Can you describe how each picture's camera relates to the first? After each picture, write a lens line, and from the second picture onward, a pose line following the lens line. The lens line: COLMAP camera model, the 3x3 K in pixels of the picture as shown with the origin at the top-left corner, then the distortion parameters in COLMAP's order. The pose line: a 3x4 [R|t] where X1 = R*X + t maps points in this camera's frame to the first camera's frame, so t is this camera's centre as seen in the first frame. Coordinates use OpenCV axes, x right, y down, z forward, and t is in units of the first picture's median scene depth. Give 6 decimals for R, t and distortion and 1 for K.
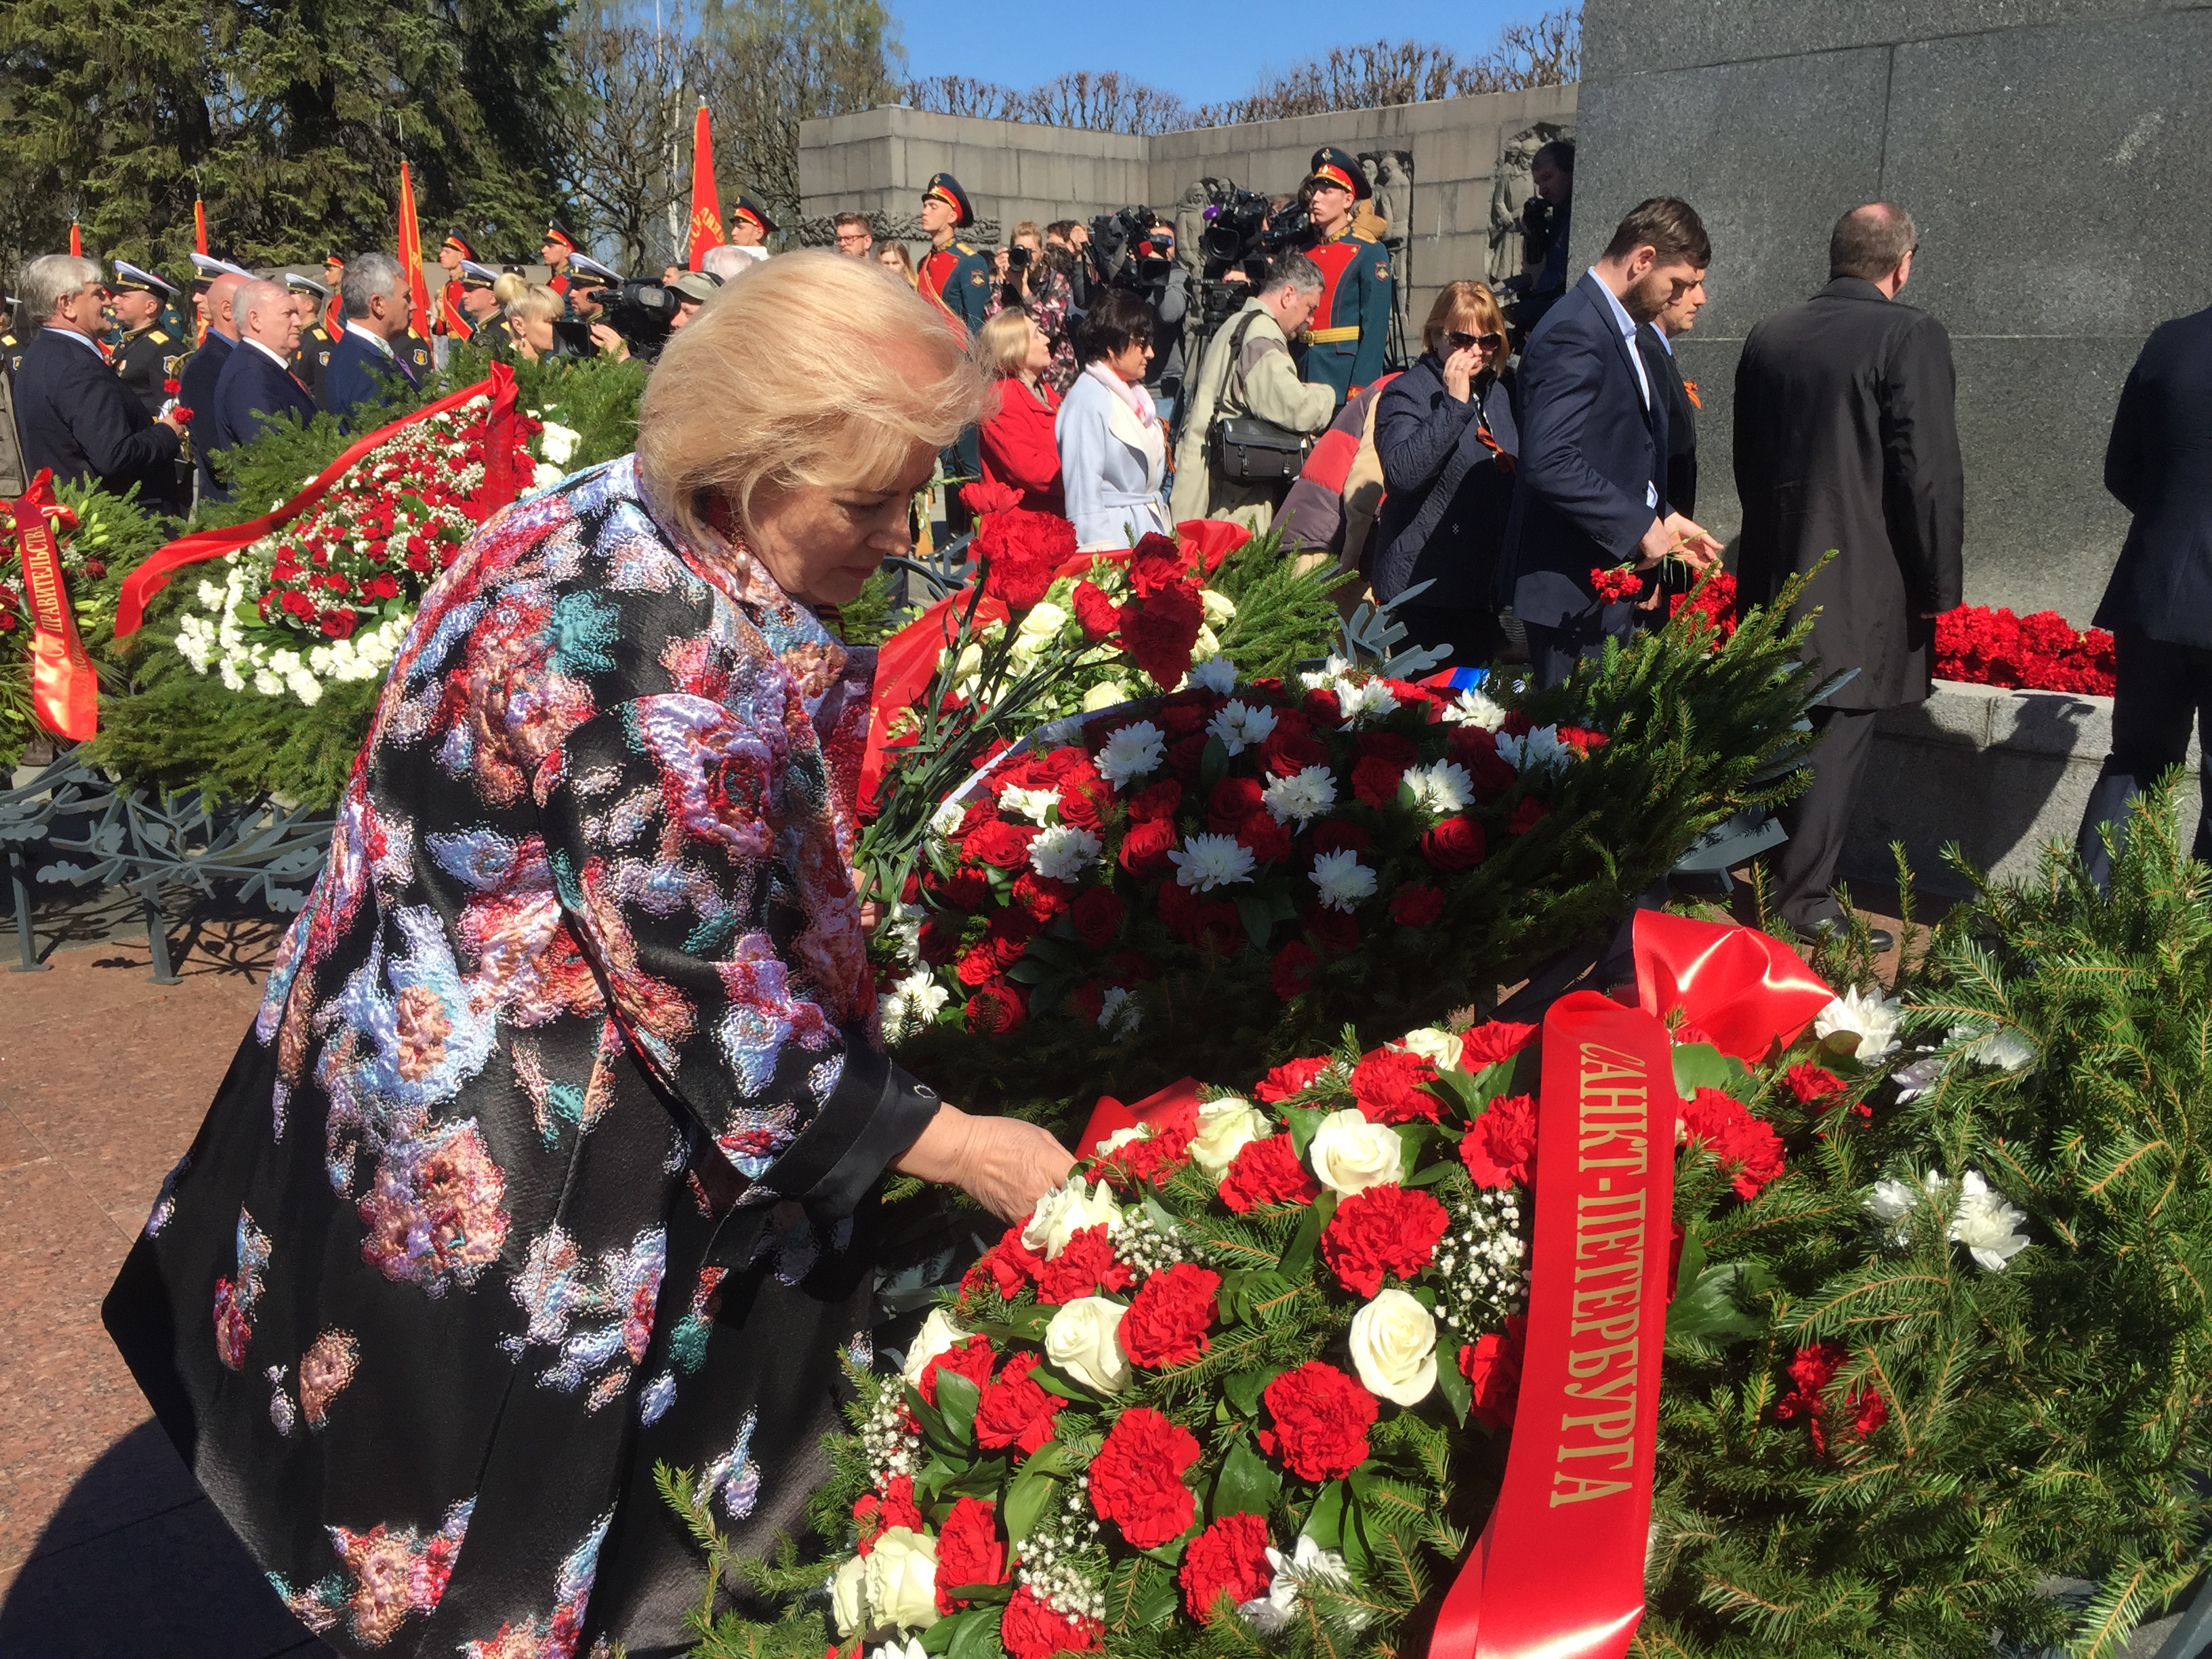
lens RADIAL K [[1849.7, 0, 1106.0], [0, 1849.7, 829.5], [0, 0, 1]] dist [0.056020, -0.085563]
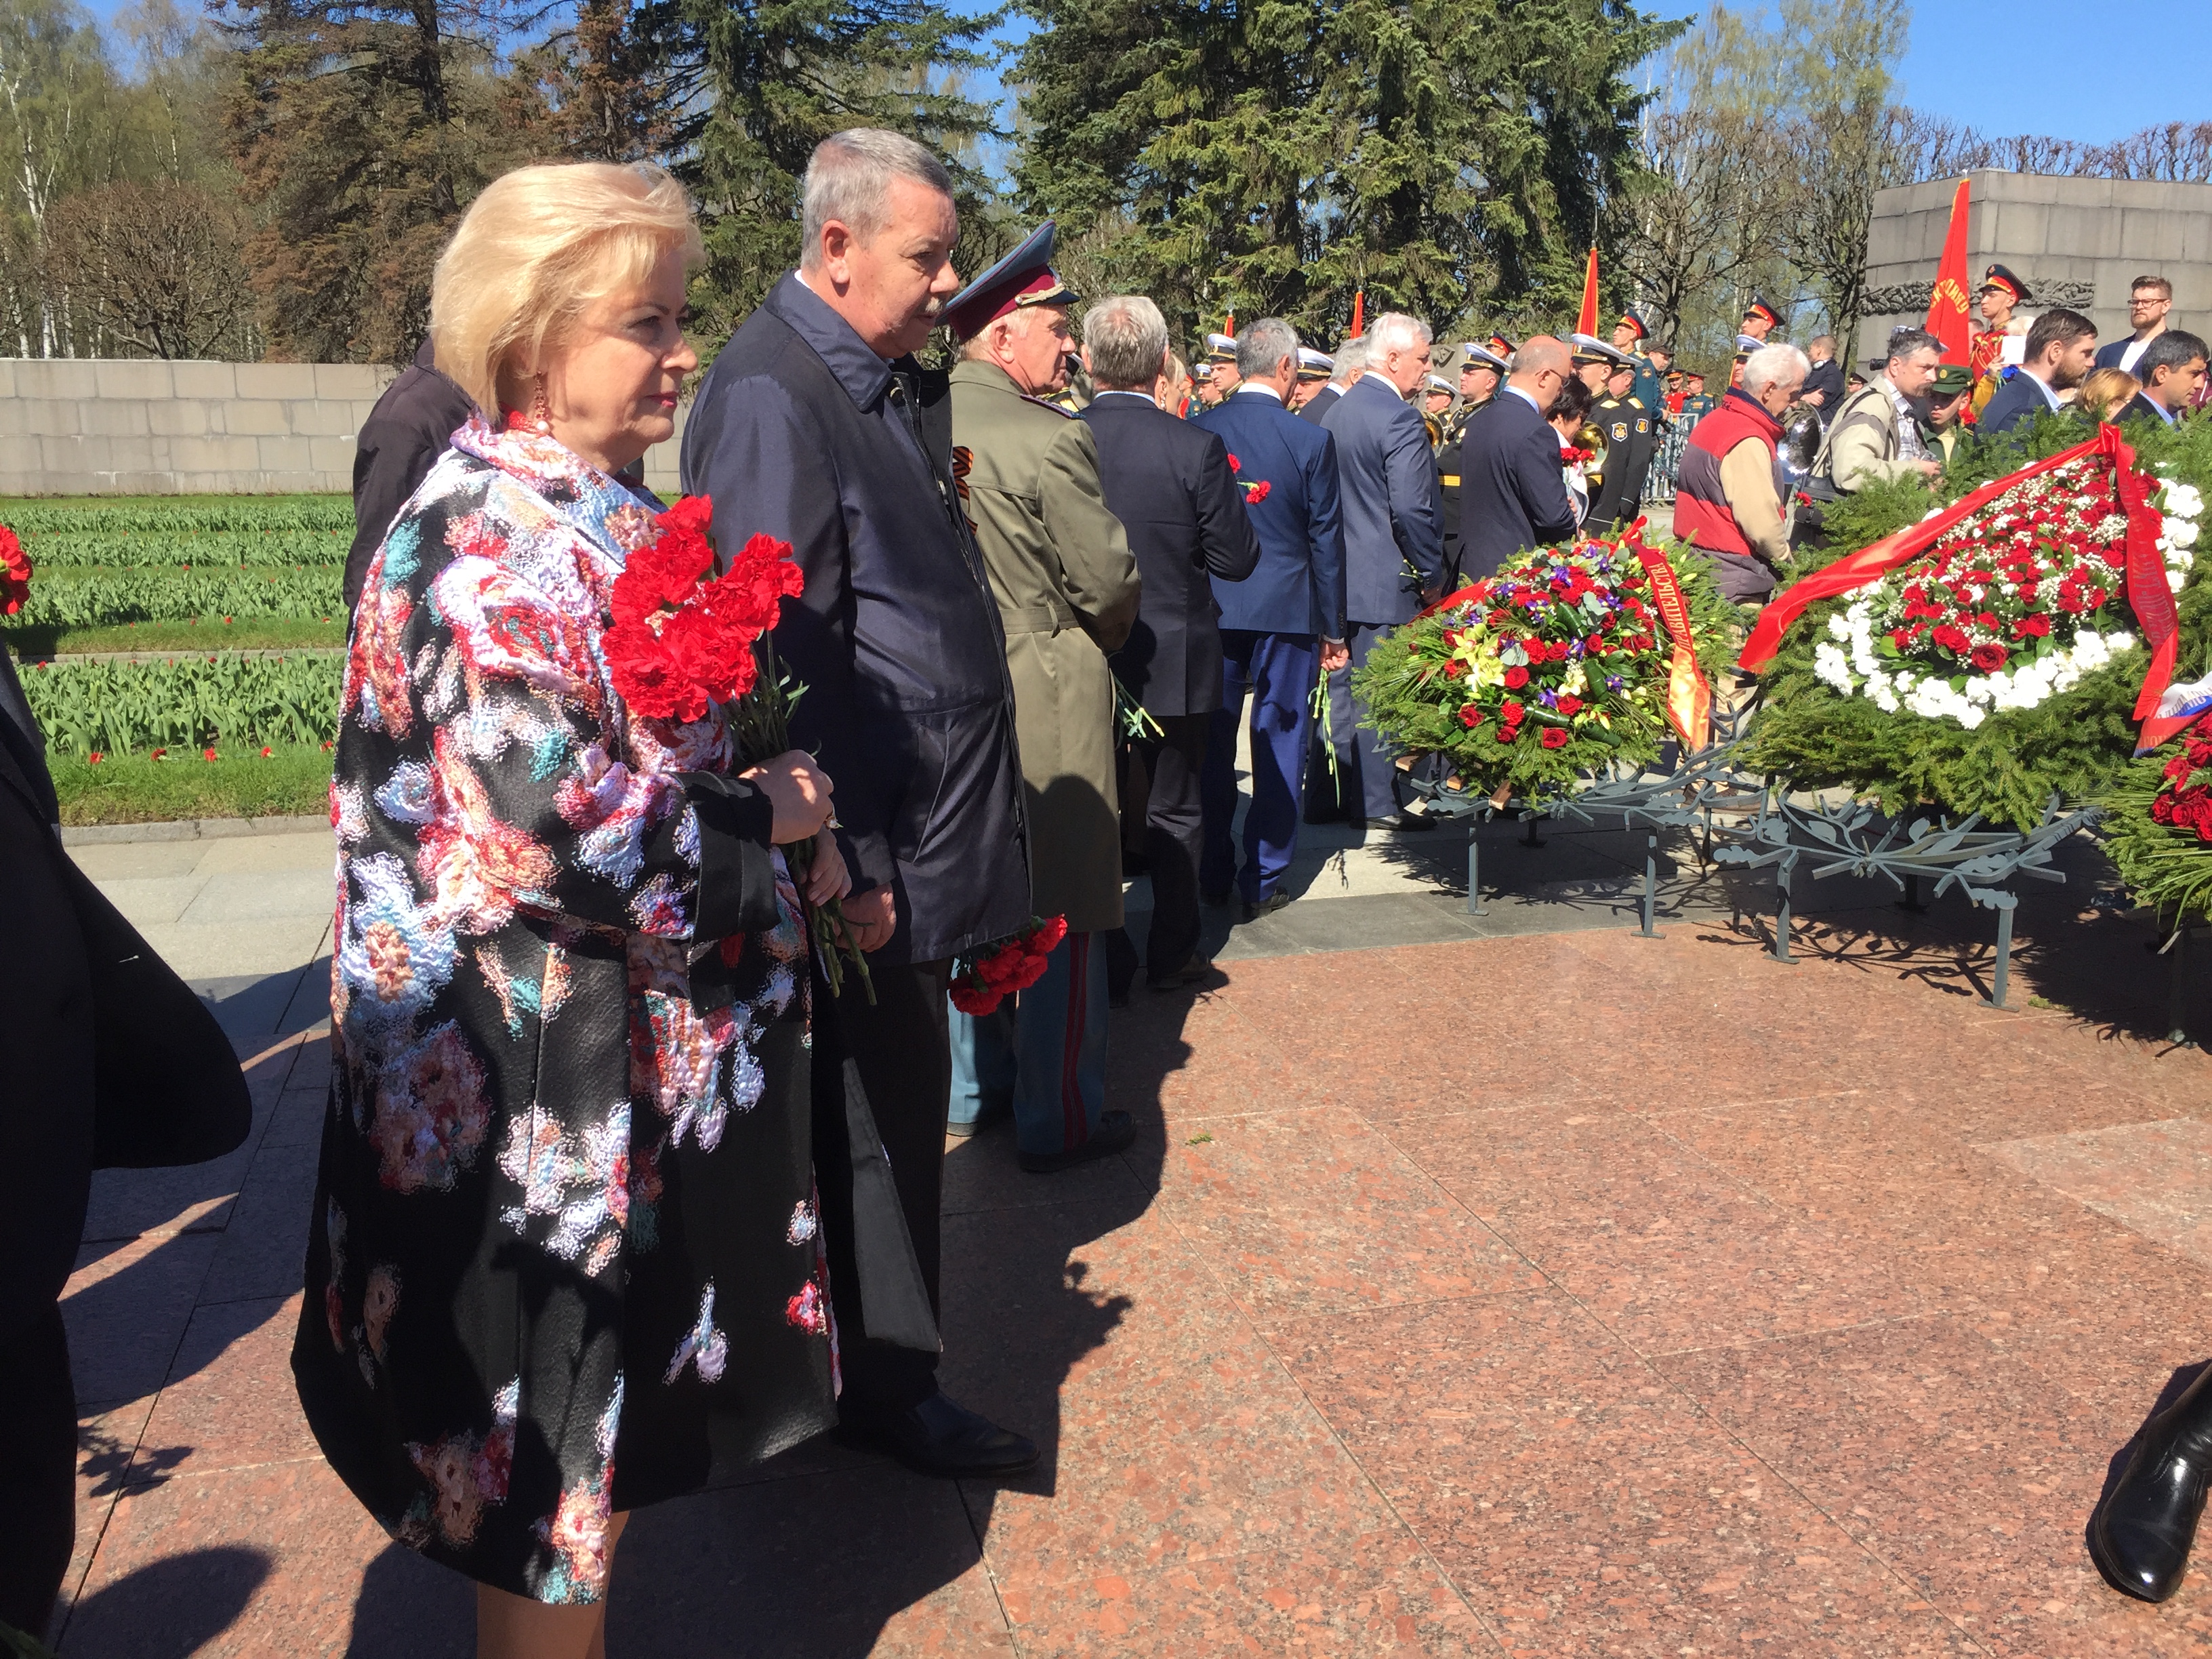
lens RADIAL K [[1849.7, 0, 1106.0], [0, 1849.7, 829.5], [0, 0, 1]] dist [0.056020, -0.085563]
pose [[0.897457, 0.094356, -0.430892, -0.369513], [-0.110764, 0.993761, -0.013086, 0.059162], [0.426969, 0.059471, 0.902308, -0.199956]]
